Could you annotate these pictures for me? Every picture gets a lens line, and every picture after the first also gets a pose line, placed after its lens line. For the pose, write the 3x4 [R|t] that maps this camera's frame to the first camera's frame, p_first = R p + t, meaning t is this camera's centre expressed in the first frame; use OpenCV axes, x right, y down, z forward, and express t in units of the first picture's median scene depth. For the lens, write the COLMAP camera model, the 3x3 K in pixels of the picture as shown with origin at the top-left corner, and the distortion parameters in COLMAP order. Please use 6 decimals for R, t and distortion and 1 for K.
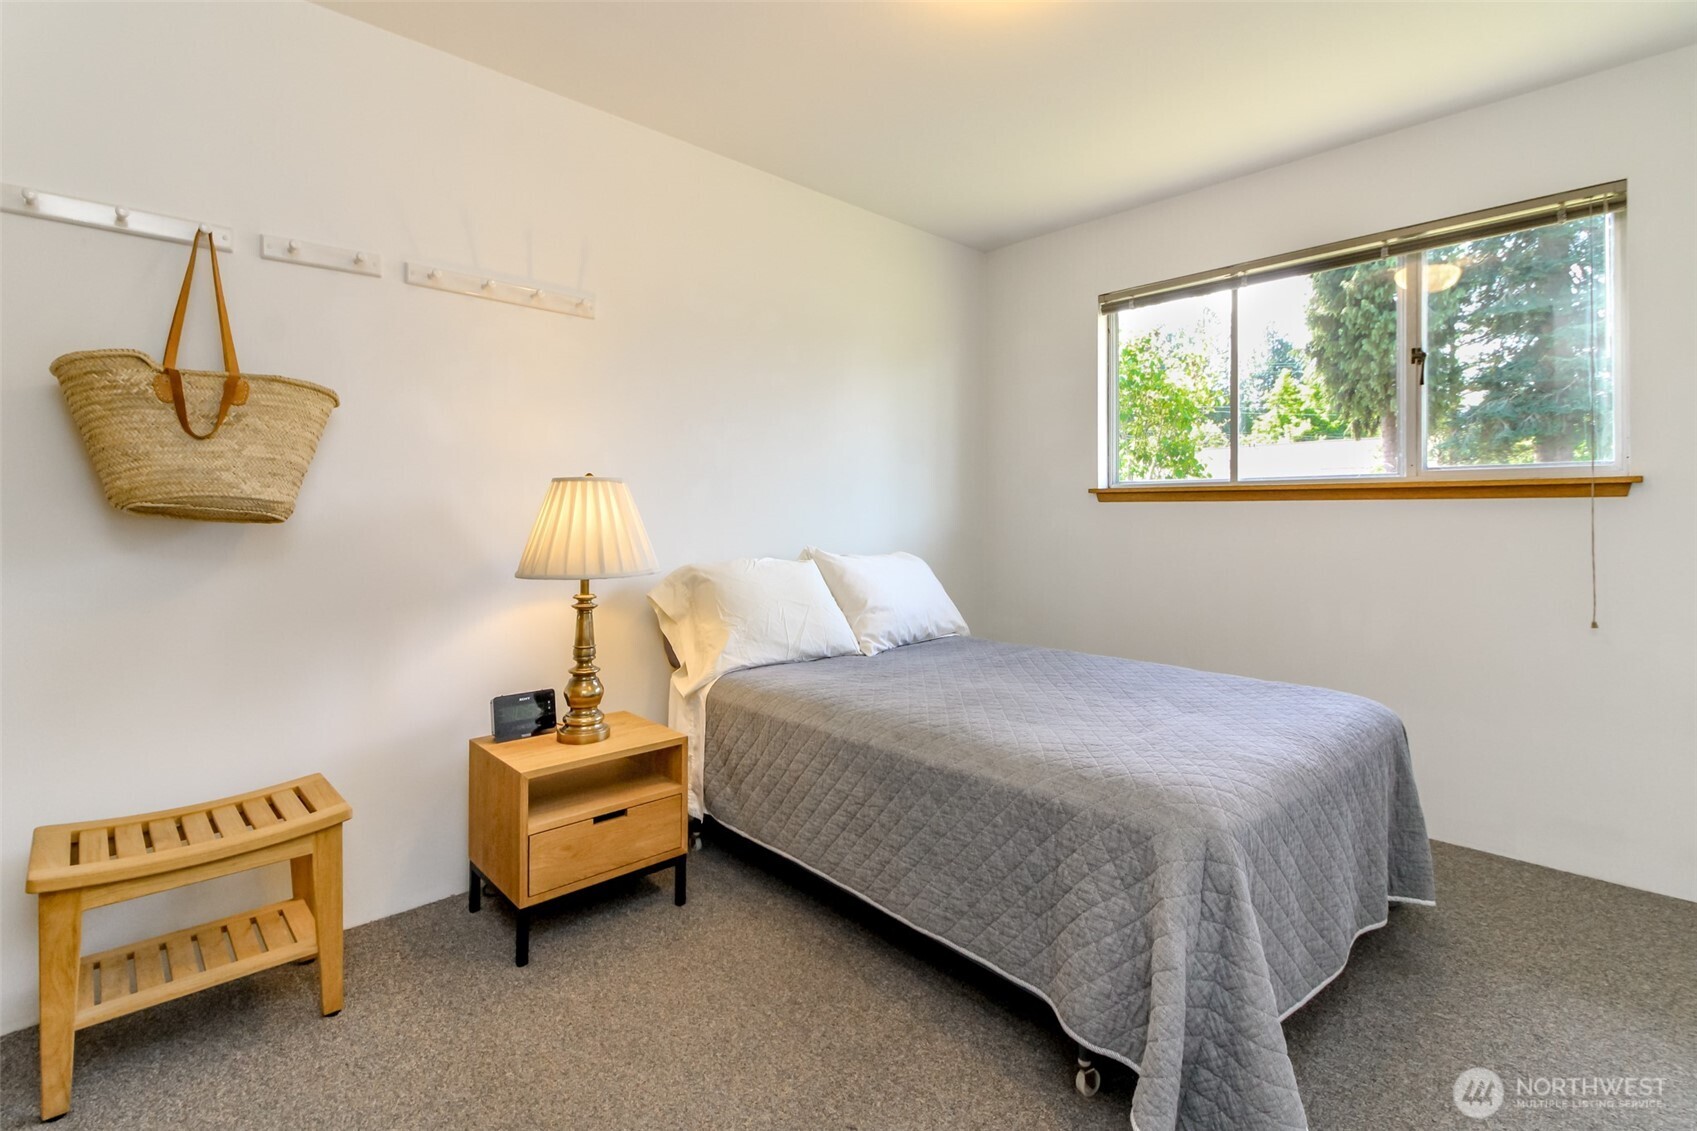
lens RADIAL K [[777.0, 0, 824.4], [0, 777.0, 520.5], [0, 0, 1]] dist [0.004765, -0.000183]
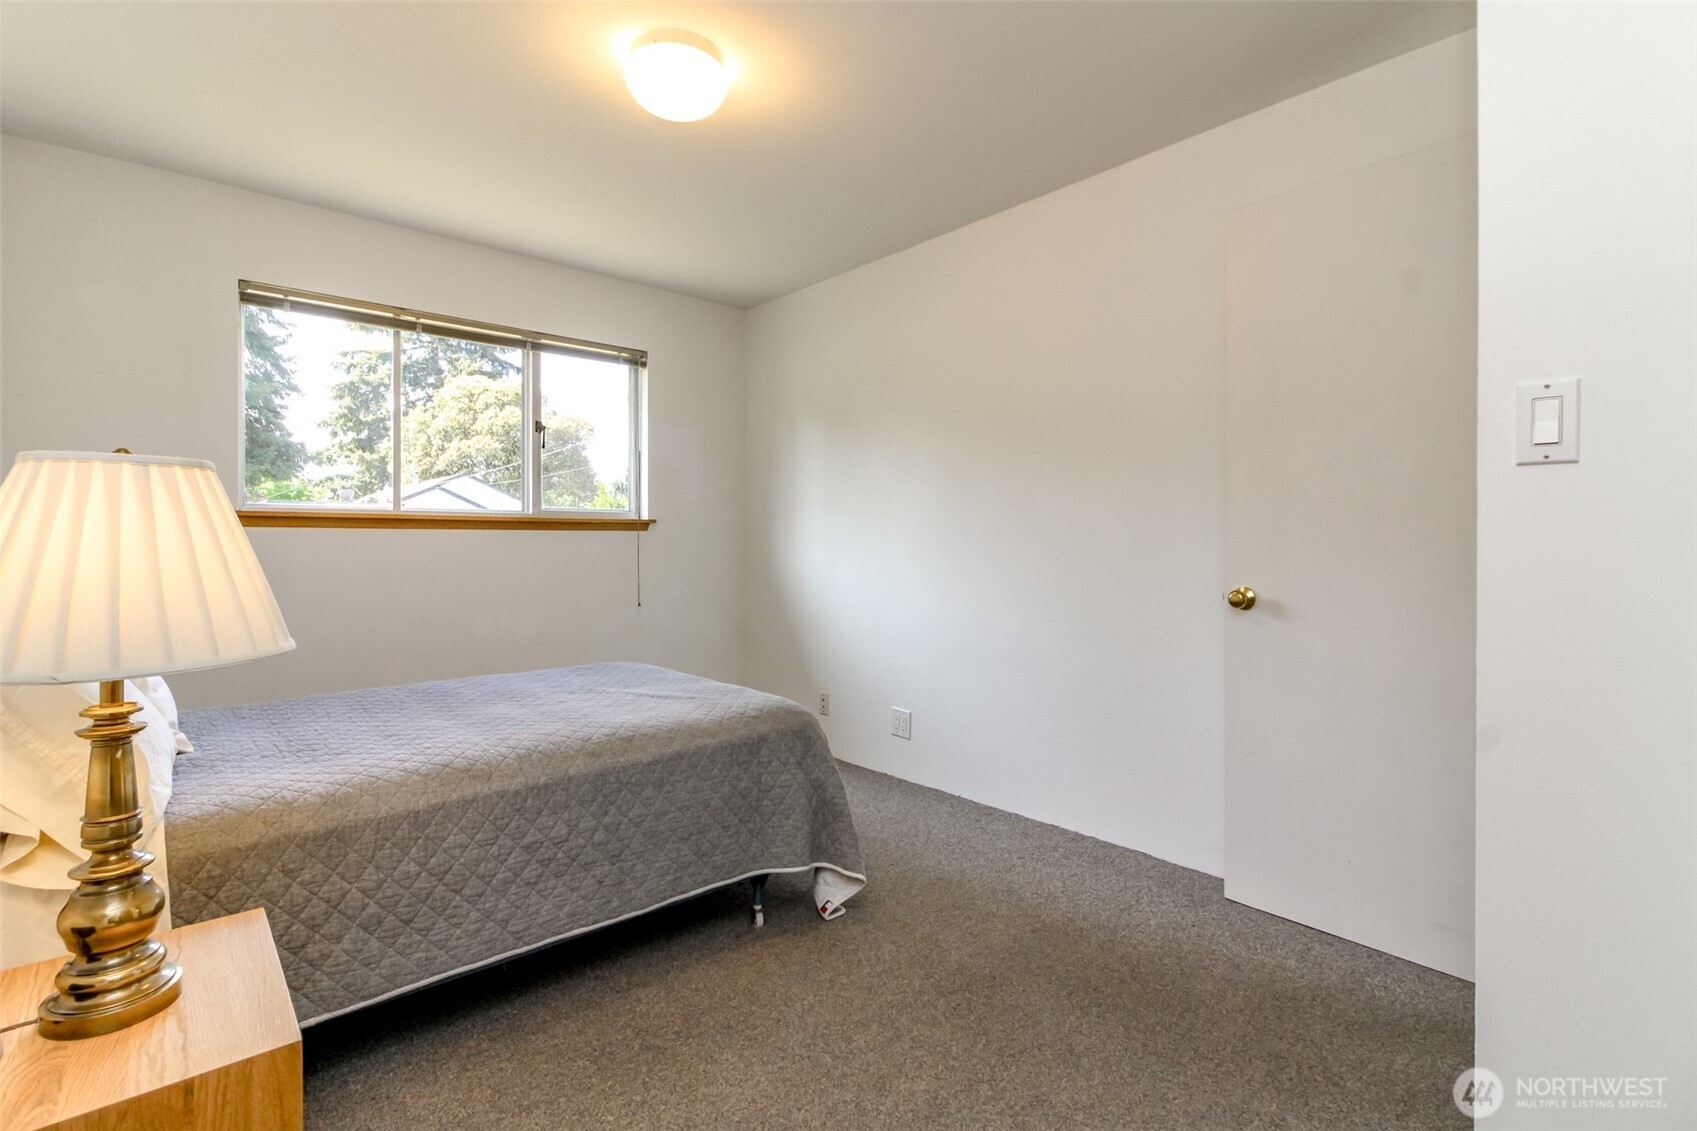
lens RADIAL K [[777.0, 0, 849.3], [0, 777.0, 552.6], [0, 0, 1]] dist [0.004765, -0.000183]
pose [[0.004942, -0.010044, 0.999937, -0.798831], [0.010934, 0.999890, 0.009989, 0.003769], [-0.999928, 0.010884, 0.005052, 0.564658]]
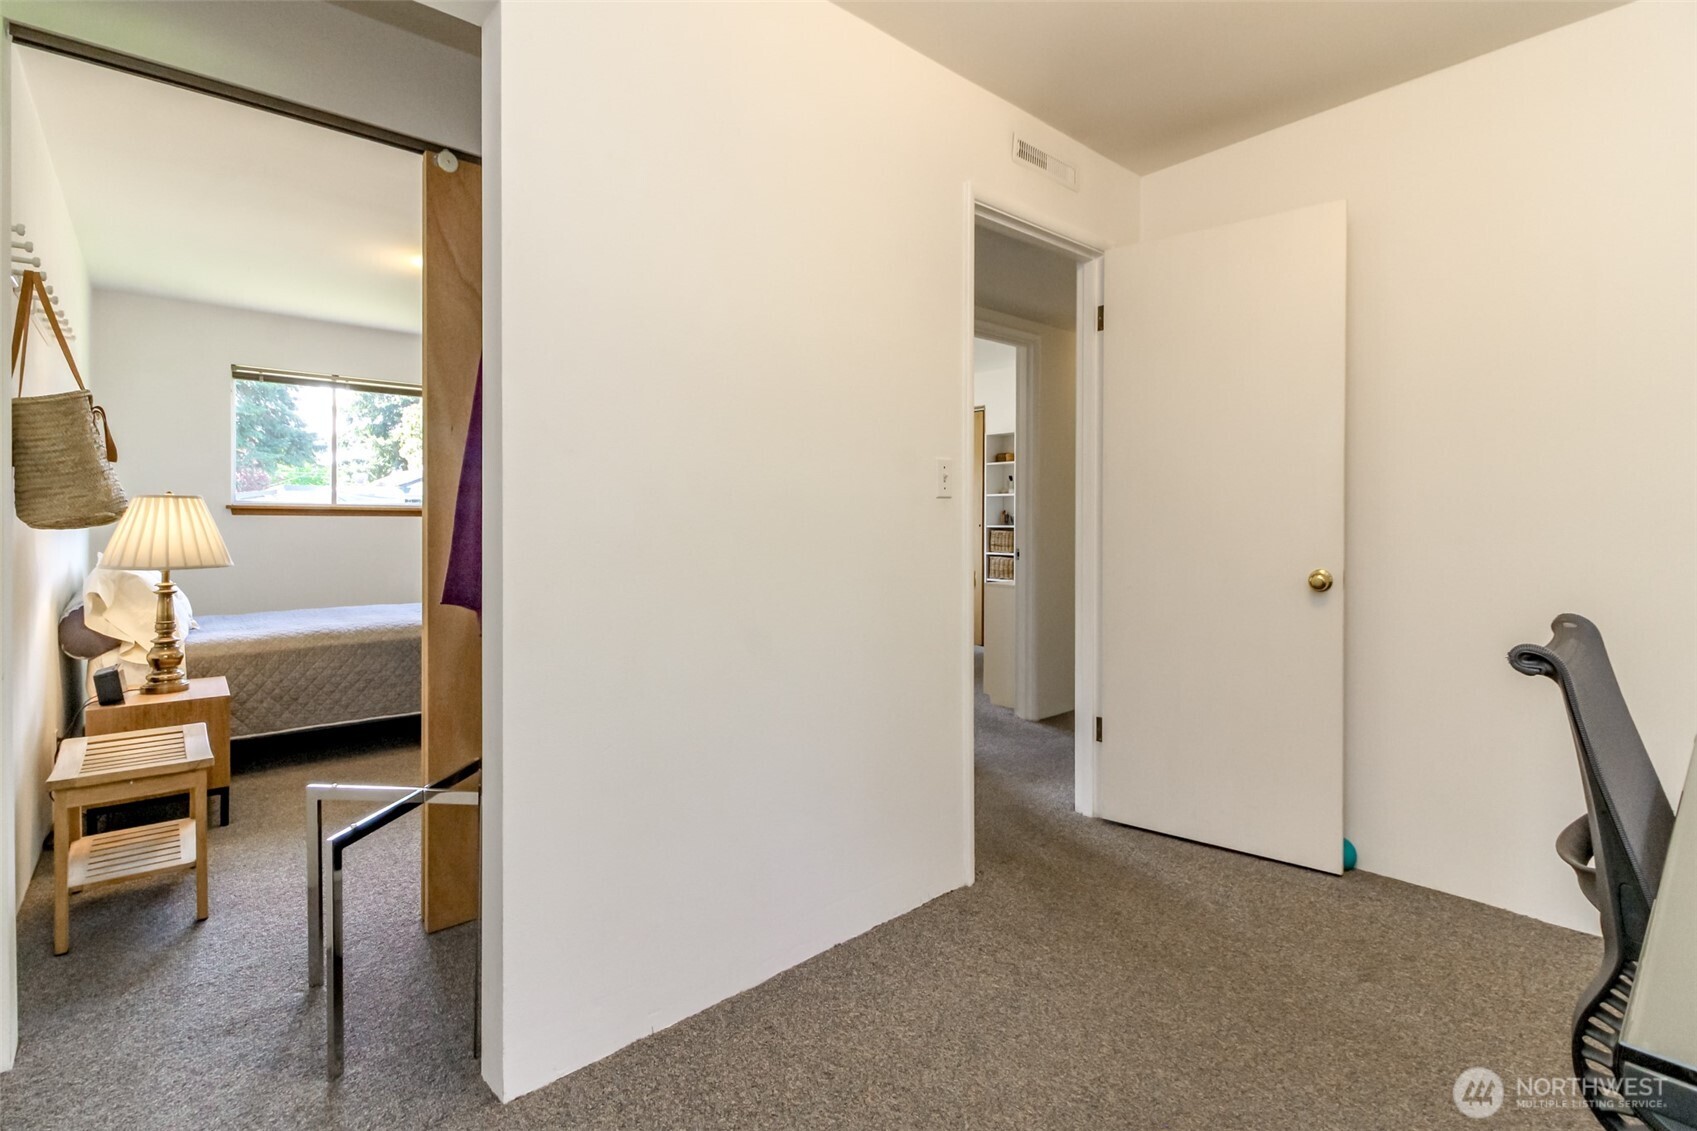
lens RADIAL K [[777.0, 0, 851.4], [0, 777.0, 537.2], [0, 0, 1]] dist [0.004765, -0.000183]
pose [[0.023386, -0.012812, 0.999644, -1.652699], [0.007664, 0.999891, 0.012636, 0.010342], [-0.999697, 0.007366, 0.023482, -0.206822]]
